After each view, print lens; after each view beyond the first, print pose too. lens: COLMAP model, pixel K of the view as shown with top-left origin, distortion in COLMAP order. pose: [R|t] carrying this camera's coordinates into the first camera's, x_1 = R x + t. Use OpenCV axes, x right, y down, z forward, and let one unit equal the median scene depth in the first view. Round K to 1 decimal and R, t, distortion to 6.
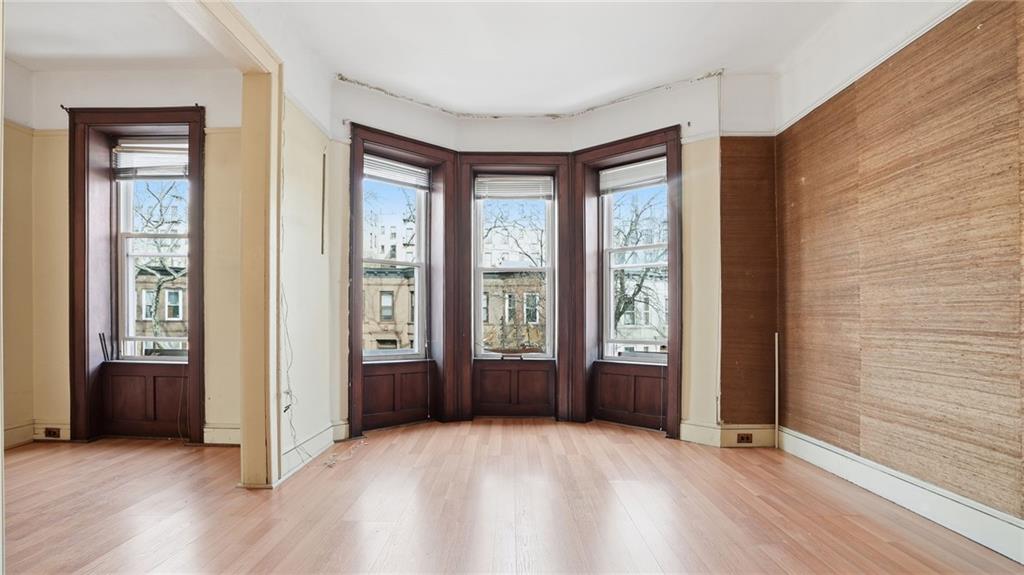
lens RADIAL K [[494.1, 0, 505.4], [0, 494.1, 312.1], [0, 0, 1]] dist [-0.067001, 0.029391]
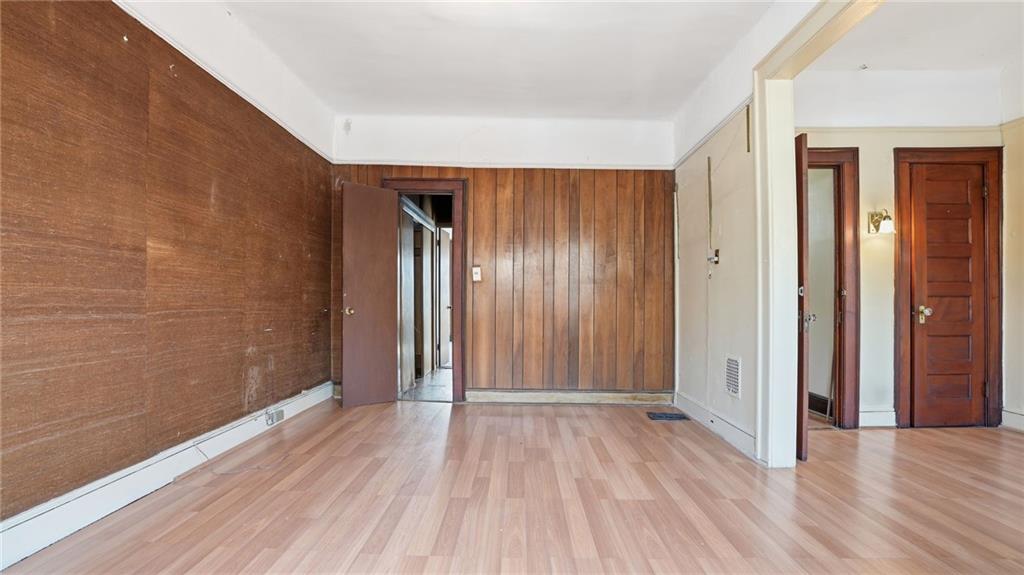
lens RADIAL K [[491.6, 0, 512.0], [0, 491.6, 287.5], [0, 0, 1]] dist [-0.055338, 0.017299]
pose [[-0.999947, -0.010290, -0.000373, 0.053871], [-0.010266, 0.999107, -0.040996, 0.008199], [0.000794, -0.040990, -0.999159, 1.122477]]
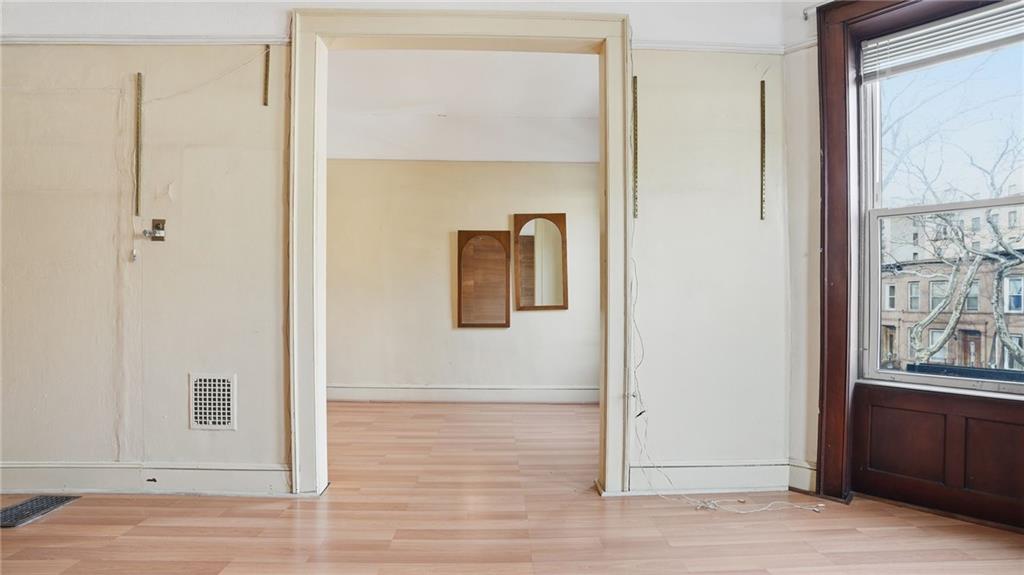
lens RADIAL K [[484.3, 0, 509.4], [0, 484.3, 308.8], [0, 0, 1]] dist [-0.064747, 0.023505]
pose [[0.054851, 0.003952, -0.998487, 0.292134], [0.005481, 0.999976, 0.004259, 0.006264], [0.998479, -0.005706, 0.054828, 0.569936]]
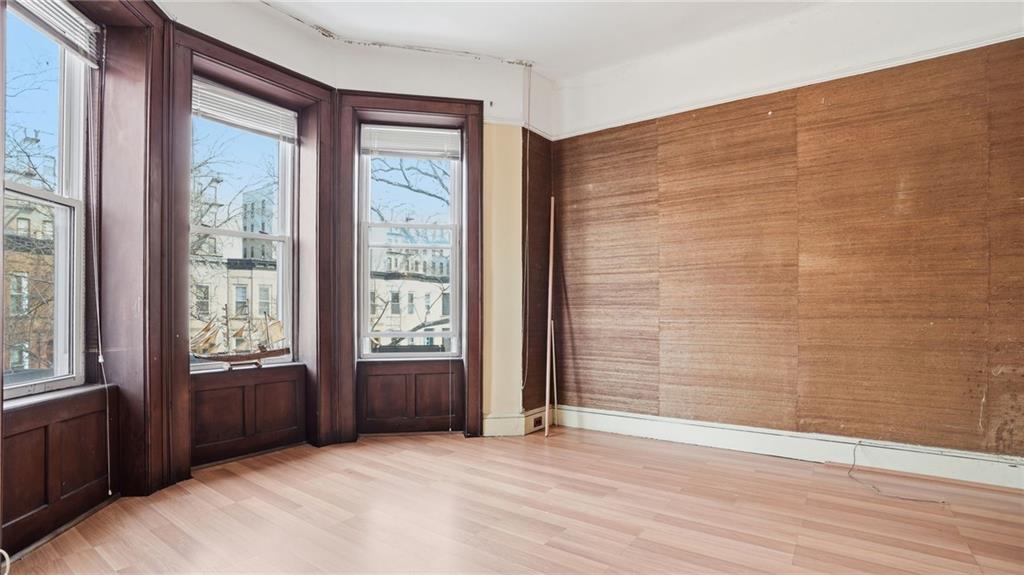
lens RADIAL K [[494.1, 0, 505.4], [0, 494.1, 312.1], [0, 0, 1]] dist [-0.067001, 0.029391]
pose [[0.582317, -0.007079, 0.812931, -0.389750], [-0.006553, 0.999889, 0.013401, 0.008359], [-0.812936, -0.013130, 0.582205, 0.415117]]
